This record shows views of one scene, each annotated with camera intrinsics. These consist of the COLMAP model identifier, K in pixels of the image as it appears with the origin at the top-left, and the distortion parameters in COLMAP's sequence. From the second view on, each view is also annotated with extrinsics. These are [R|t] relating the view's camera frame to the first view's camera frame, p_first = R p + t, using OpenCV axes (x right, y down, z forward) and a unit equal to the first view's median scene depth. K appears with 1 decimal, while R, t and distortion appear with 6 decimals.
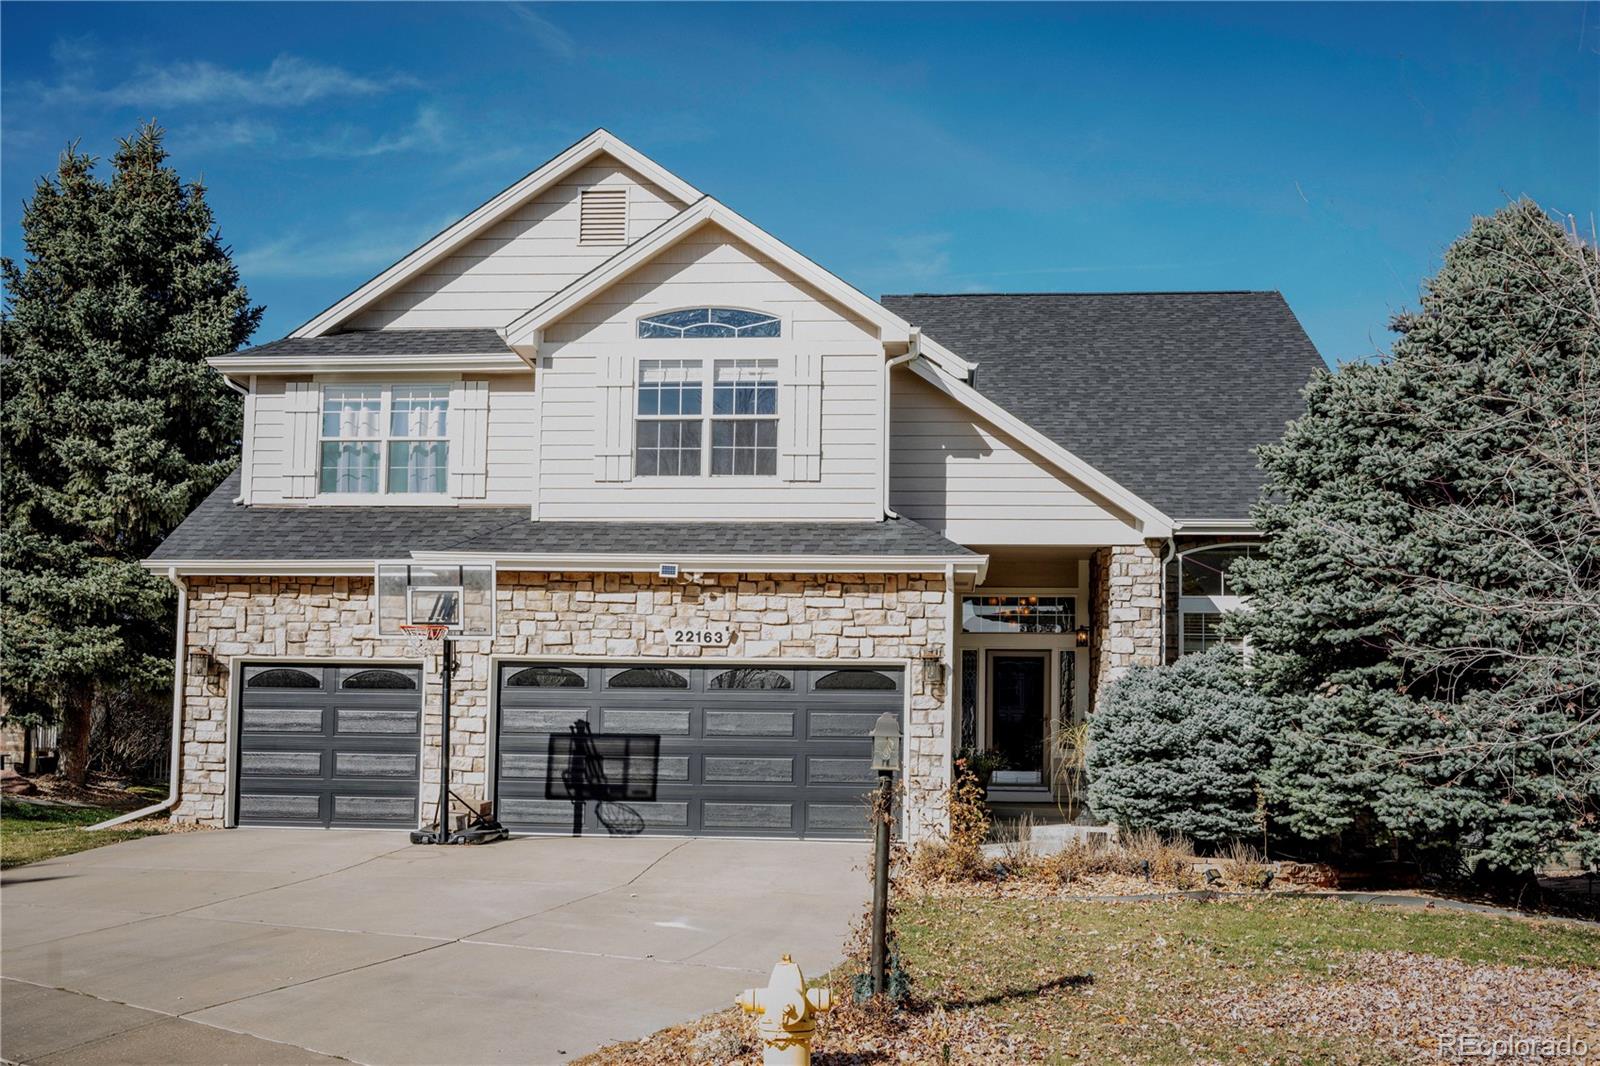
lens RADIAL K [[1574.5, 0, 800.2], [0, 1574.5, 576.5], [0, 0, 1]] dist [0.008316, 0.005600]
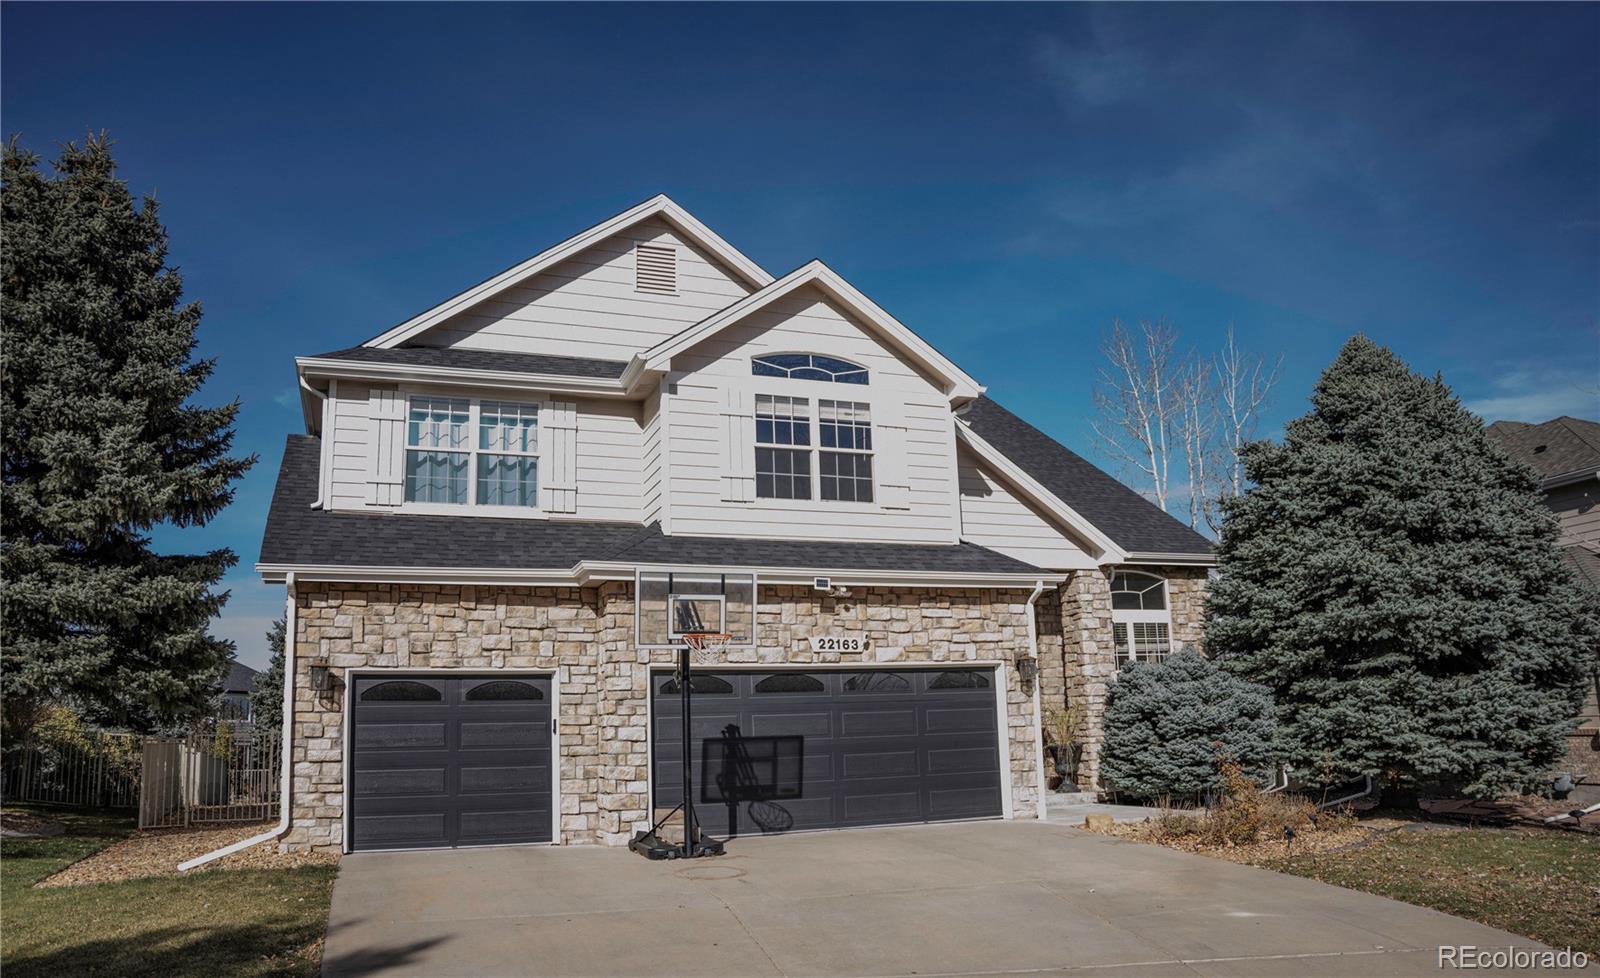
lens RADIAL K [[1124.1, 0, 800.0], [0, 1124.1, 489.0], [0, 0, 1]] dist [-0.095955, 0.047623]
pose [[0.898168, 0.050829, 0.436705, -0.416135], [-0.005450, 0.994505, -0.104543, 0.011745], [-0.439619, 0.091517, 0.893510, 0.285054]]
